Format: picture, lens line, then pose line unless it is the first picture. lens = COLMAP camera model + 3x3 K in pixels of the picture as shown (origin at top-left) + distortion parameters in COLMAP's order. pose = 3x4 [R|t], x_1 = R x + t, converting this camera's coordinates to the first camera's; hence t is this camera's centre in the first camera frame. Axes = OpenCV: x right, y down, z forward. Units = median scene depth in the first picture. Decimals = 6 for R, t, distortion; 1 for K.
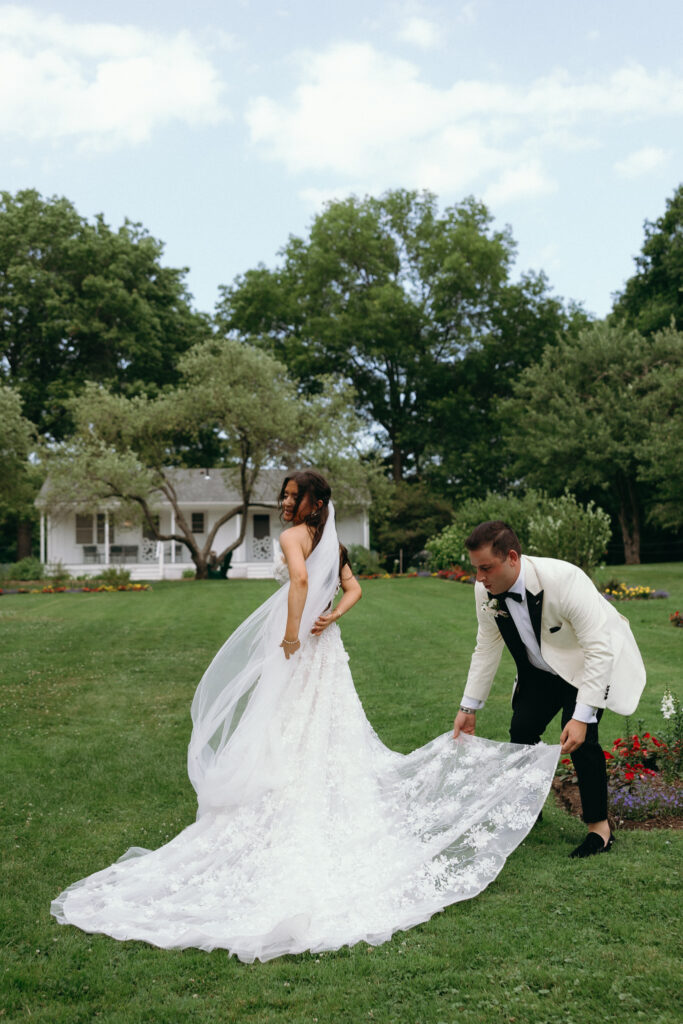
lens RADIAL K [[981.7, 0, 341.5], [0, 981.7, 512.0], [0, 0, 1]] dist [0.000938, 0.000157]
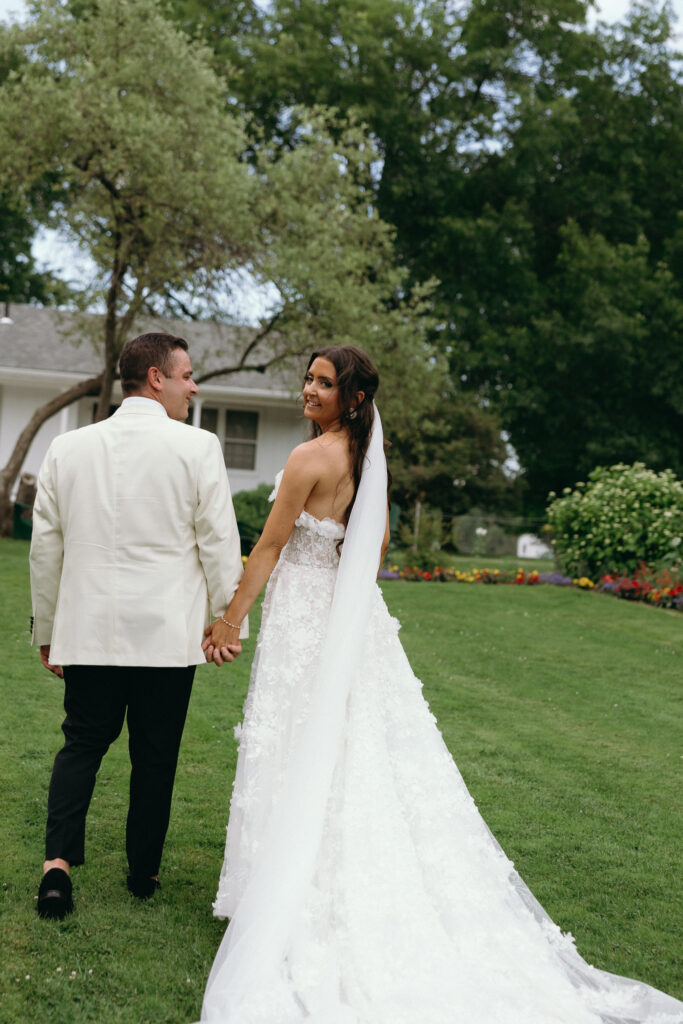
lens RADIAL K [[1445.0, 0, 341.5], [0, 1445.0, 512.0], [0, 0, 1]] dist [-0.032240, -0.060040]
pose [[0.987606, 0.080775, 0.134571, -0.076158], [-0.088558, 0.994666, 0.052879, 0.009097], [-0.129582, -0.064141, 0.989492, 0.327025]]
